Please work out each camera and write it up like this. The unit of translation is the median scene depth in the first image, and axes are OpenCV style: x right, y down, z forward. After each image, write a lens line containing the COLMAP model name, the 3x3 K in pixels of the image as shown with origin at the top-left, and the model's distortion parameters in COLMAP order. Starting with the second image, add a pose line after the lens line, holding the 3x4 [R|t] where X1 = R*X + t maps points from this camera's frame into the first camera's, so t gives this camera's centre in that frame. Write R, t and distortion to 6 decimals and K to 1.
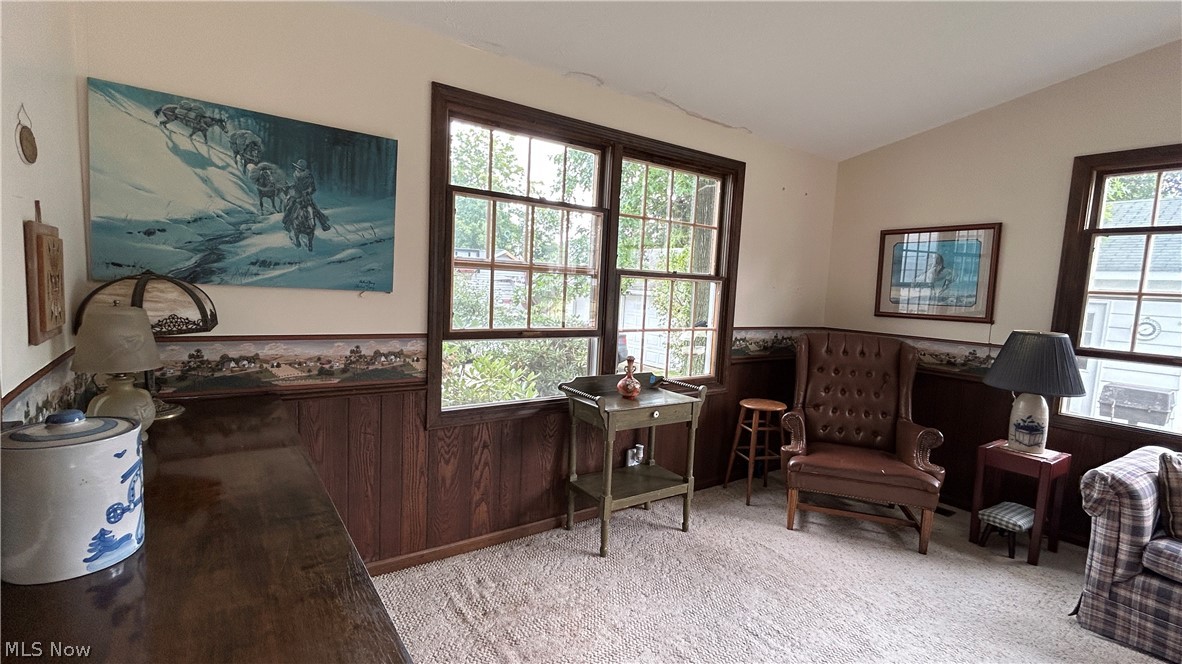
lens RADIAL K [[531.6, 0, 585.3], [0, 531.6, 335.8], [0, 0, 1]] dist [-0.000024, 0.000842]
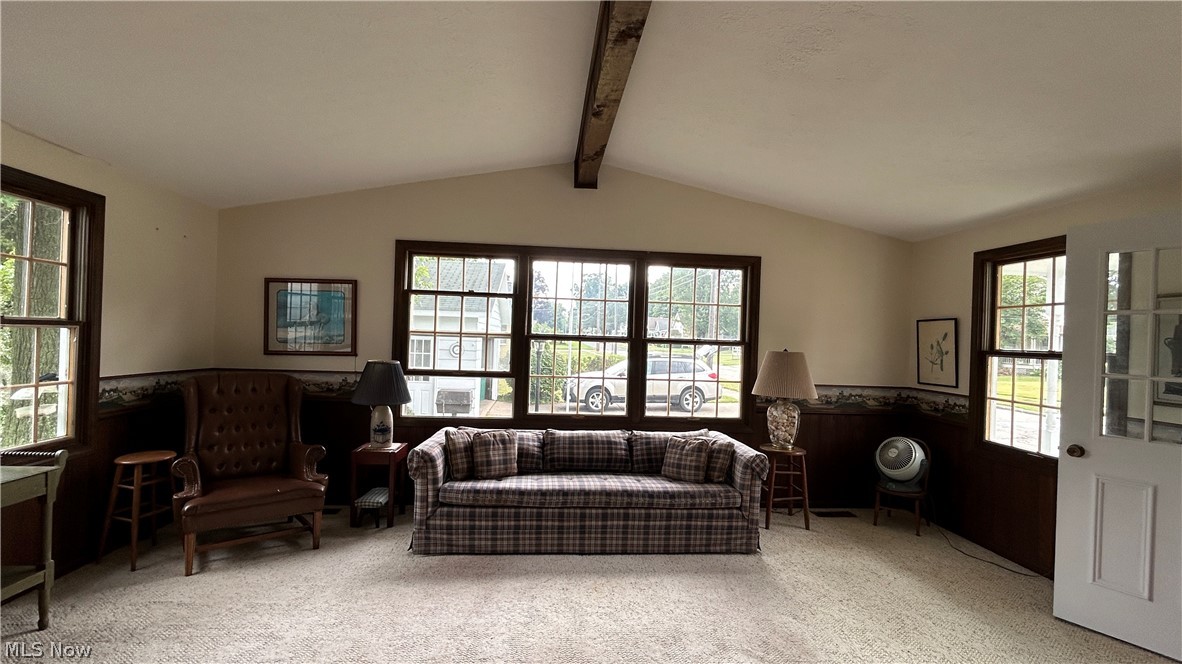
lens RADIAL K [[531.6, 0, 585.3], [0, 531.6, 335.8], [0, 0, 1]] dist [-0.000024, 0.000842]
pose [[0.515100, -0.029262, 0.856630, -0.071682], [0.077535, 0.996910, -0.012569, -0.013518], [-0.853616, 0.072893, 0.515777, -0.177881]]
